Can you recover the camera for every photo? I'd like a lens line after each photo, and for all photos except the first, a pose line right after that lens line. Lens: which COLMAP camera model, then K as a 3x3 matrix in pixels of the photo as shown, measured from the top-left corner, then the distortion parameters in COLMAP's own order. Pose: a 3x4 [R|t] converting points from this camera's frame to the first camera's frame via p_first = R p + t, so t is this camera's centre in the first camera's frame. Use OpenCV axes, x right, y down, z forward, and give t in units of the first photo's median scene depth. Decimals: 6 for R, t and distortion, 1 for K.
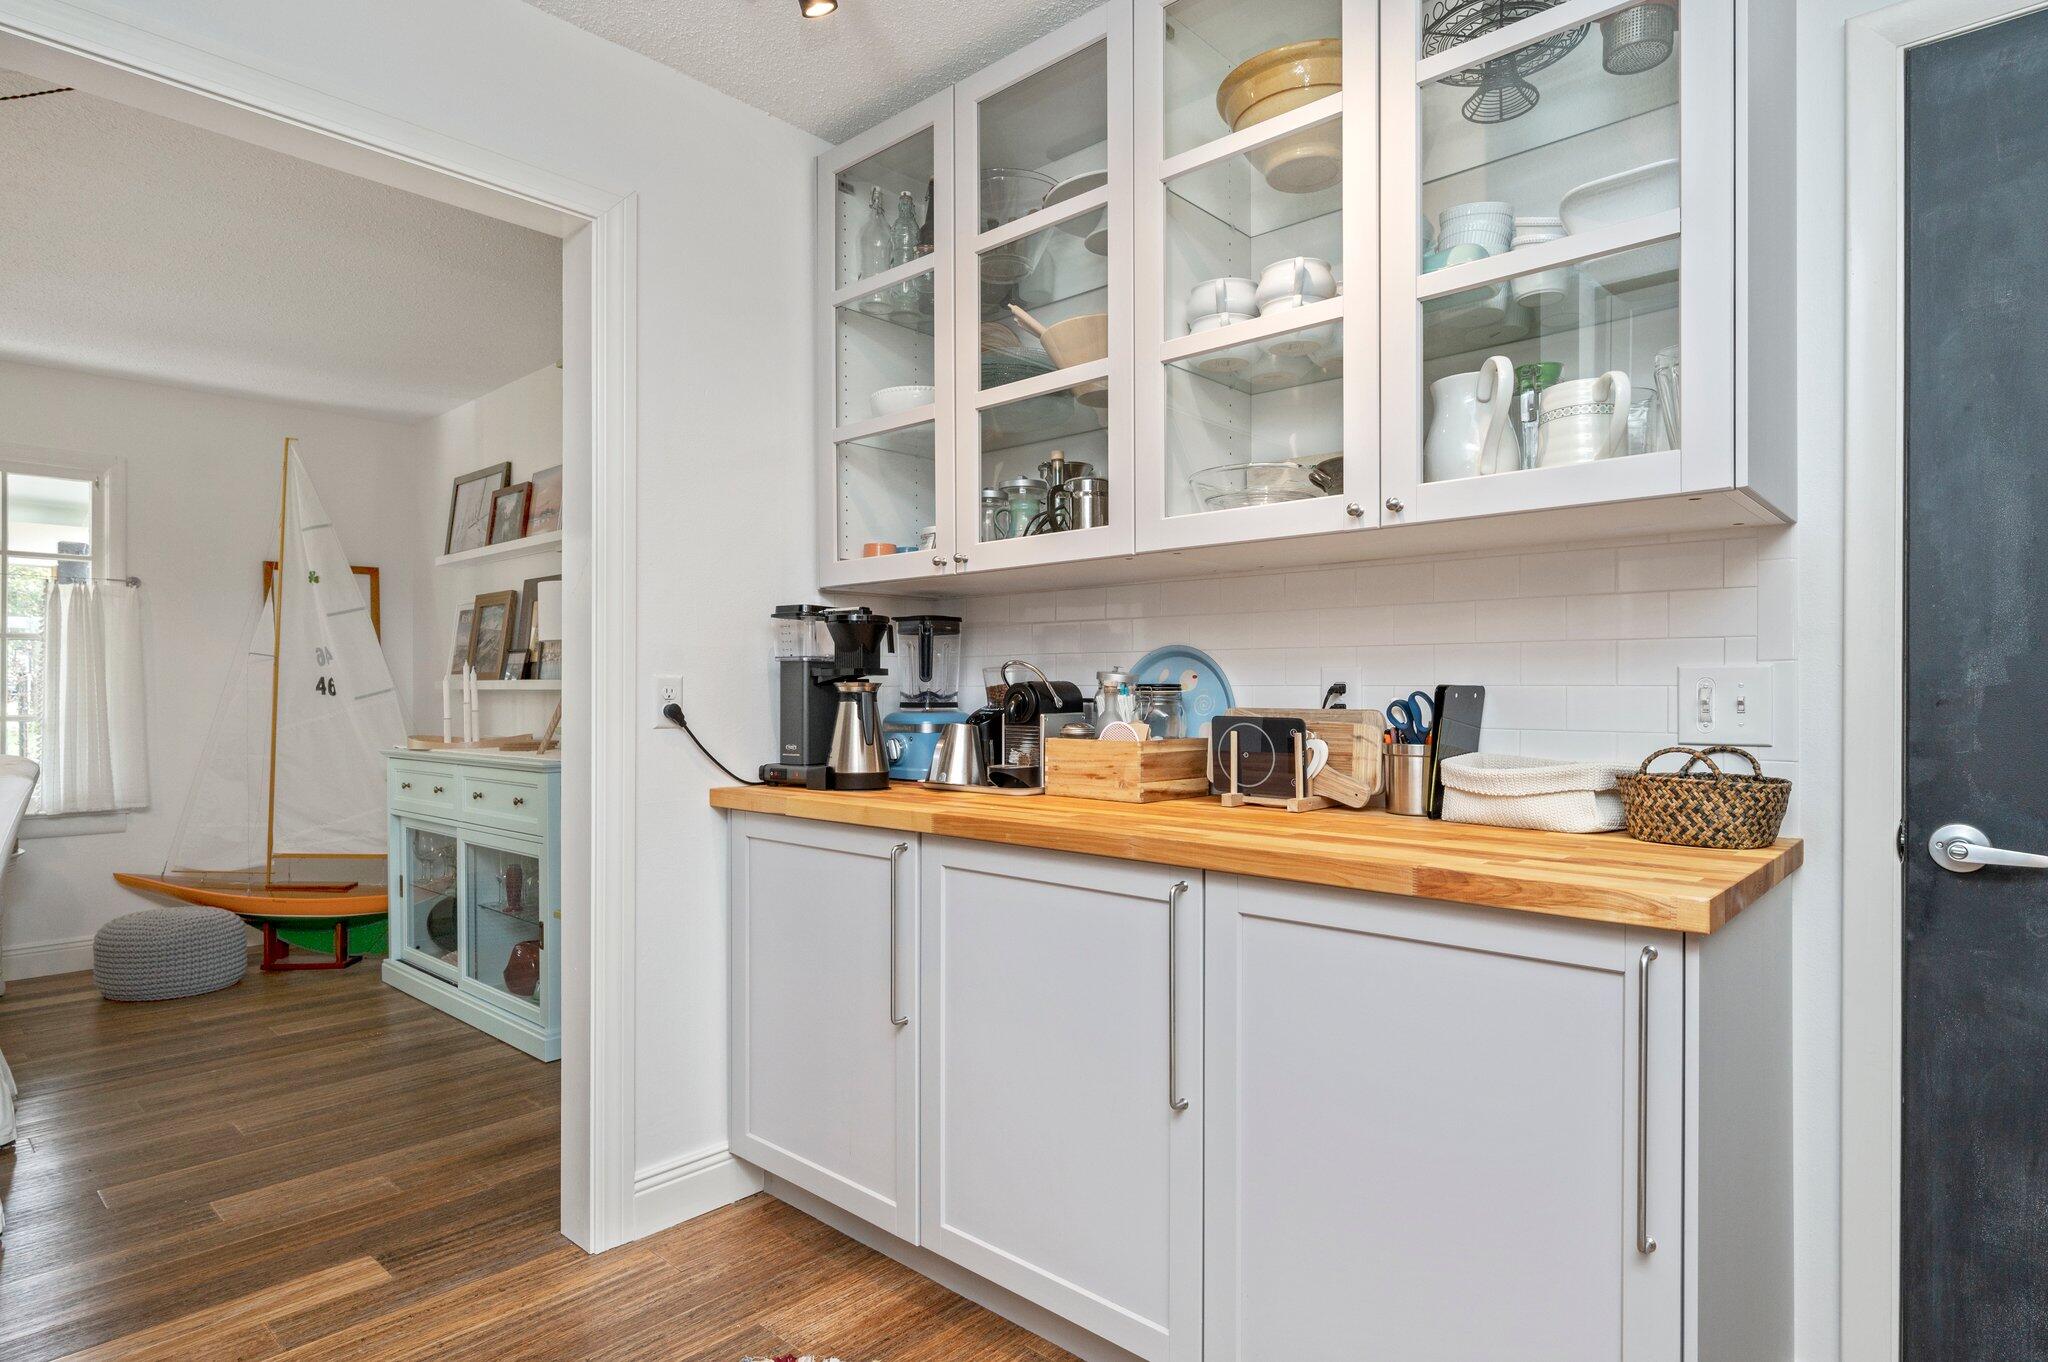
lens RADIAL K [[1106.1, 0, 1029.3], [0, 1106.1, 682.4], [0, 0, 1]] dist [-0.006335, 0.001170]
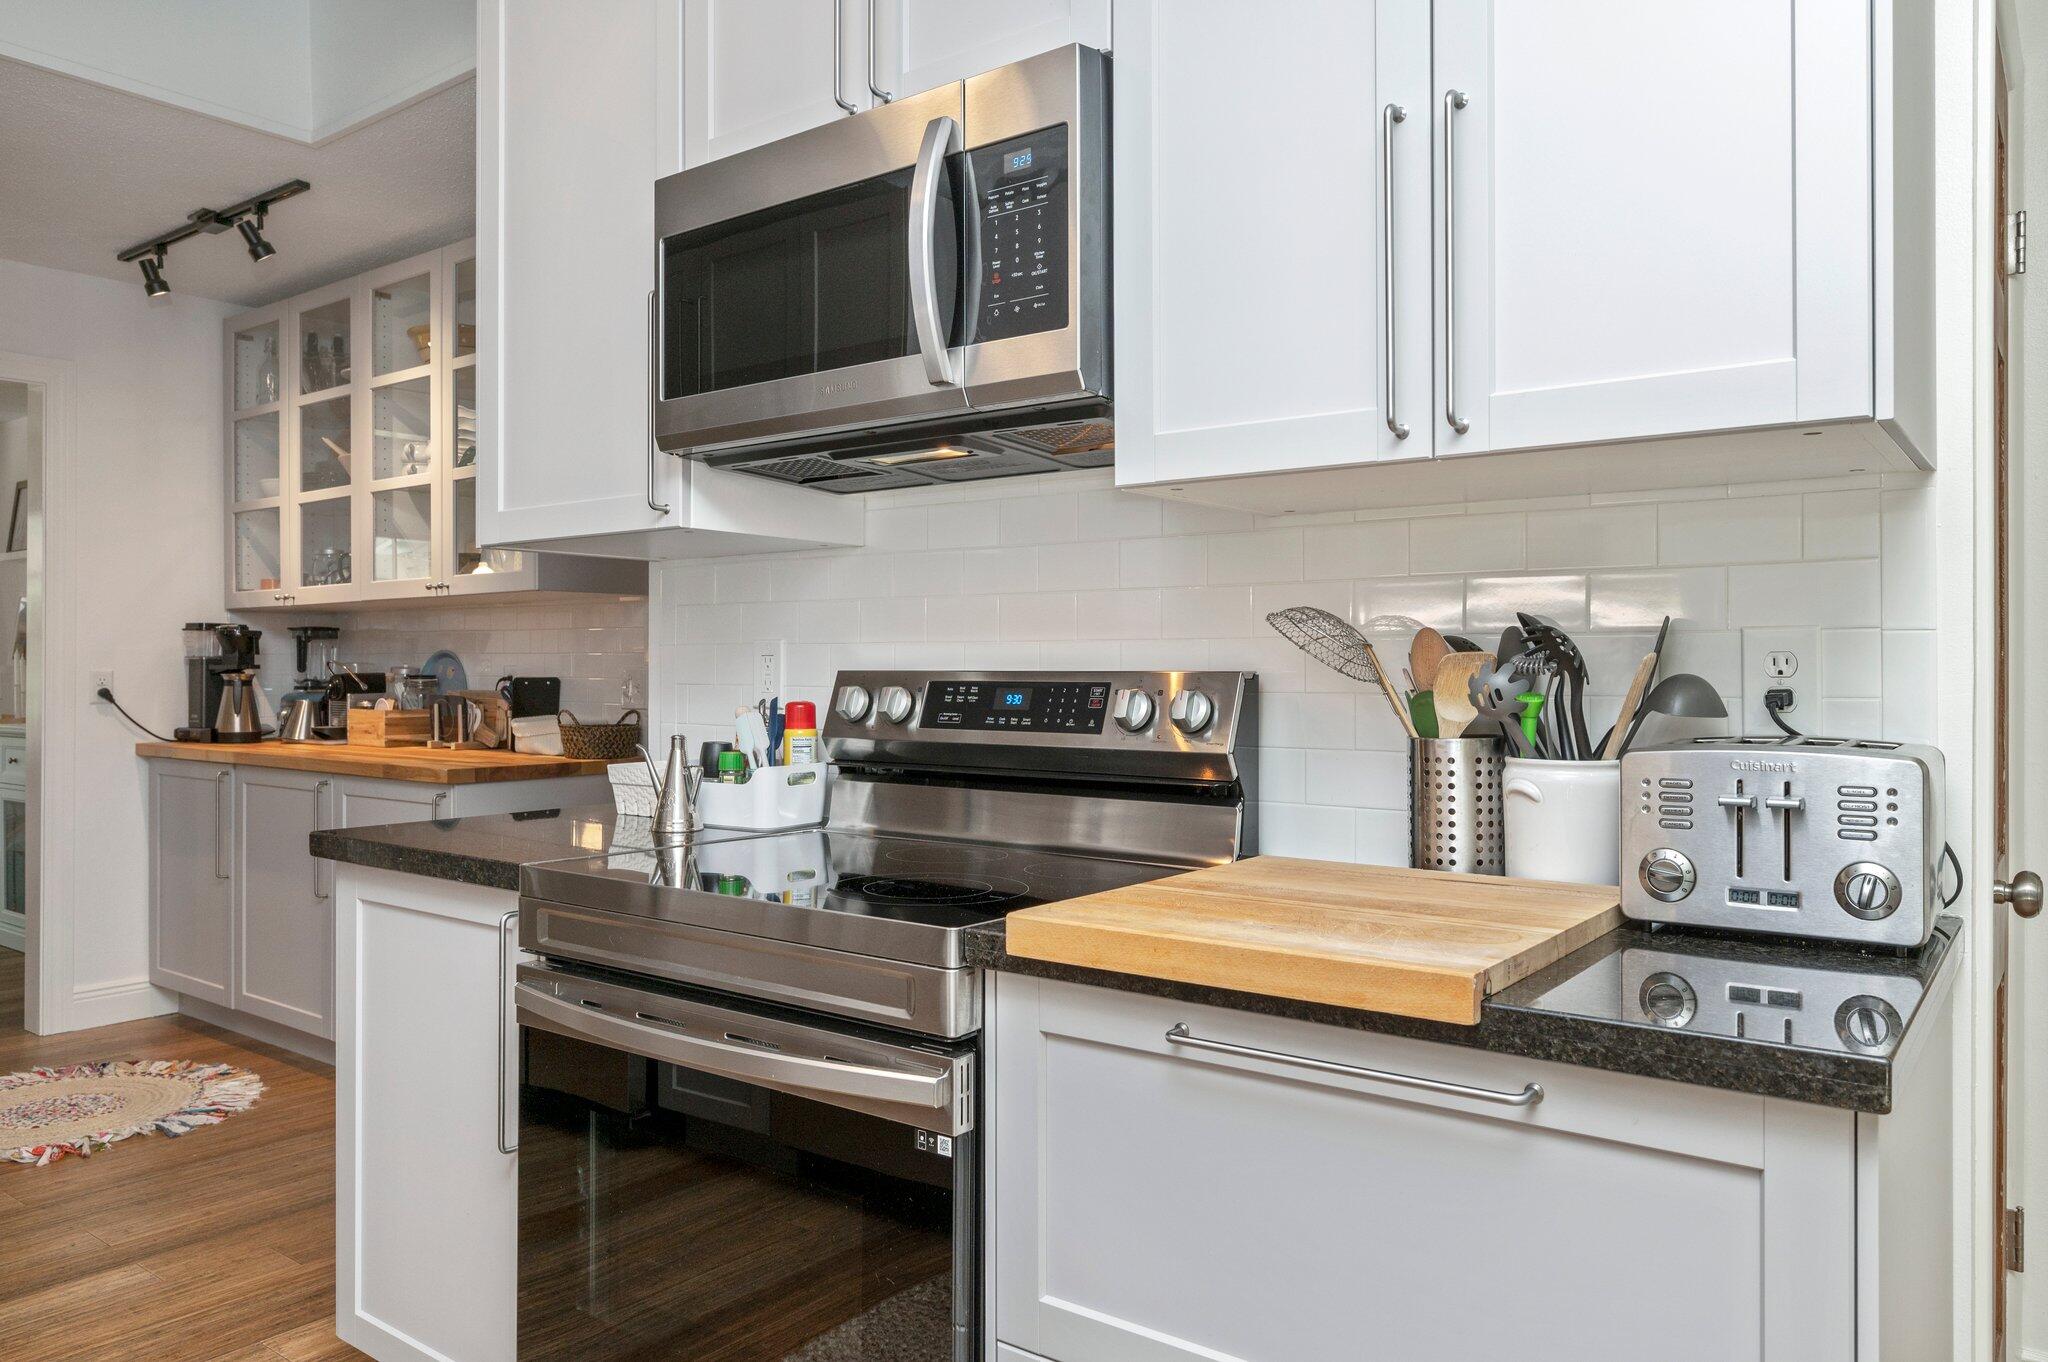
lens RADIAL K [[1371.3, 0, 1035.6], [0, 1371.3, 670.5], [0, 0, 1]] dist [-0.008143, 0.002291]
pose [[0.994193, -0.000482, 0.107615, 0.739098], [-0.000791, 0.999930, 0.011787, -0.027432], [-0.107613, -0.011804, 0.994123, -1.003688]]
